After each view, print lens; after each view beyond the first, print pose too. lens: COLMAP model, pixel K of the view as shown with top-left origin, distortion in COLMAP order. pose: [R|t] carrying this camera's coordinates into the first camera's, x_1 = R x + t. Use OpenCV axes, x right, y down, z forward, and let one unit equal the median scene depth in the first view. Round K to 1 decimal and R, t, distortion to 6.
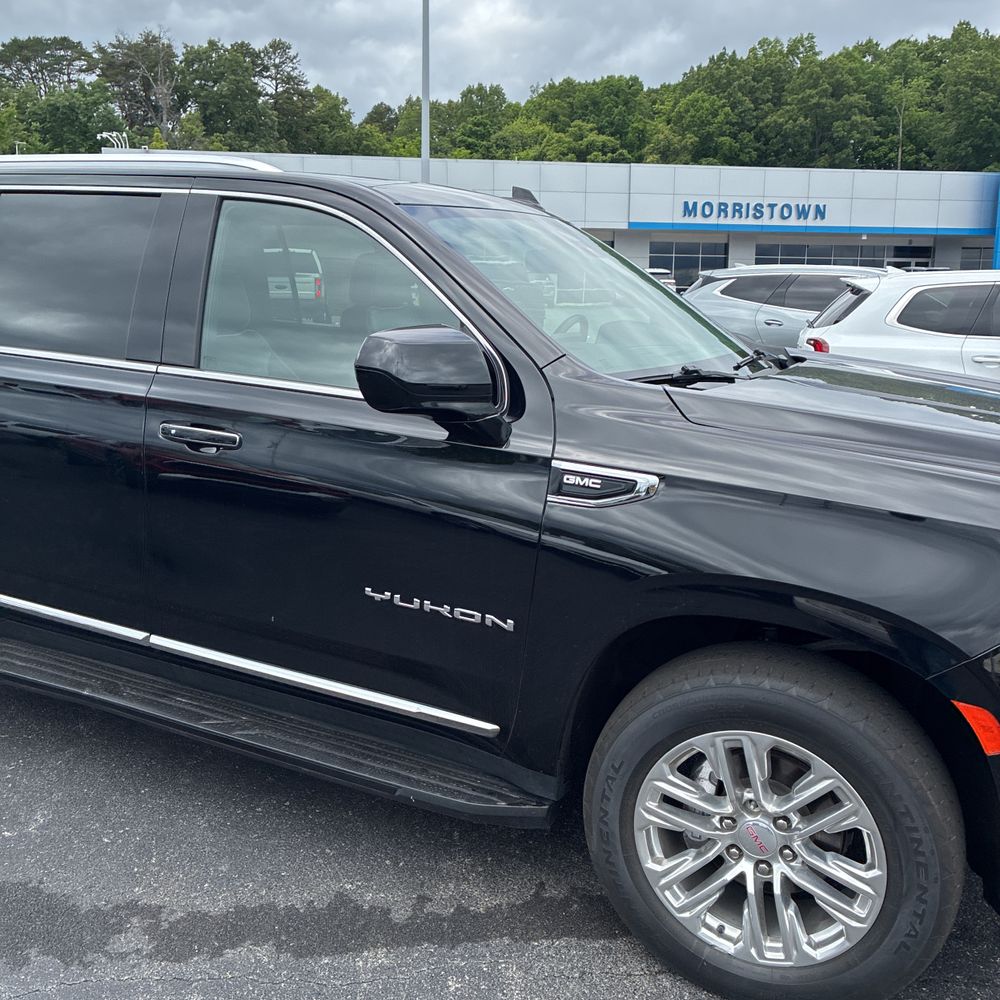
lens RADIAL K [[989.1, 0, 480.6], [0, 989.1, 490.5], [0, 0, 1]] dist [0.027184, -0.014487]
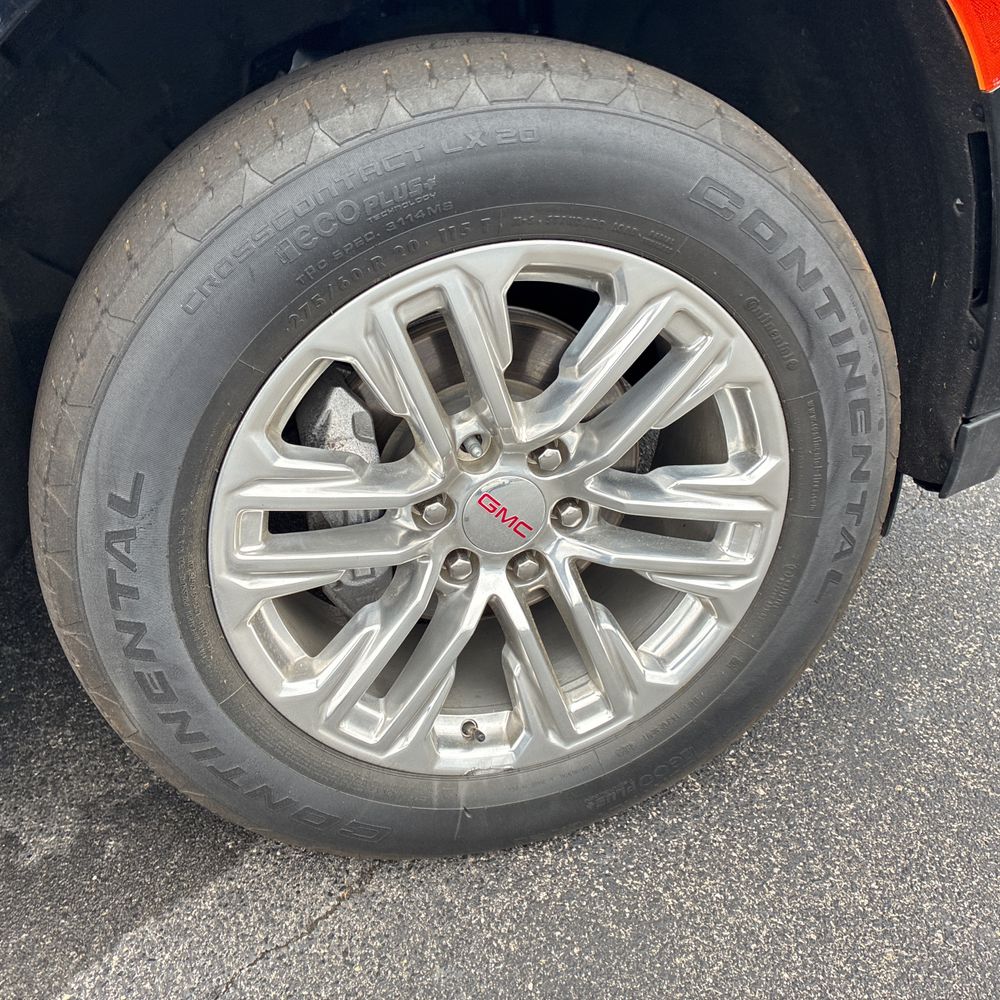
lens RADIAL K [[1006.7, 0, 493.4], [0, 1006.7, 471.4], [0, 0, 1]] dist [0.024462, -0.029507]
pose [[0.748083, -0.389690, 0.537134, 0.049569], [0.237267, 0.912981, 0.331918, 0.184931], [-0.619738, -0.120858, 0.775447, 0.654060]]
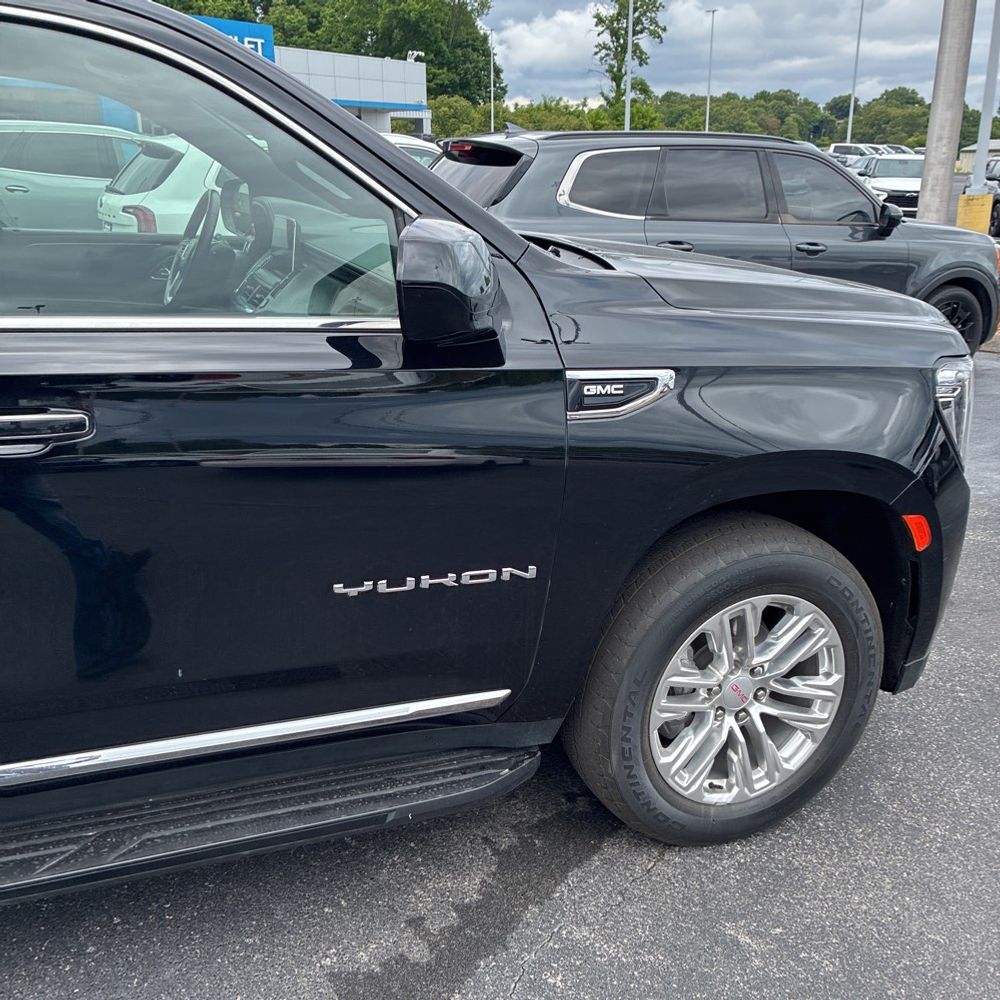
lens RADIAL K [[1003.4, 0, 469.0], [0, 1003.4, 492.2], [0, 0, 1]] dist [0.009121, 0.025988]
pose [[0.683993, -0.240776, 0.688608, -0.596322], [0.148889, 0.970167, 0.191333, -0.105849], [-0.714133, -0.028344, 0.699436, 0.445588]]
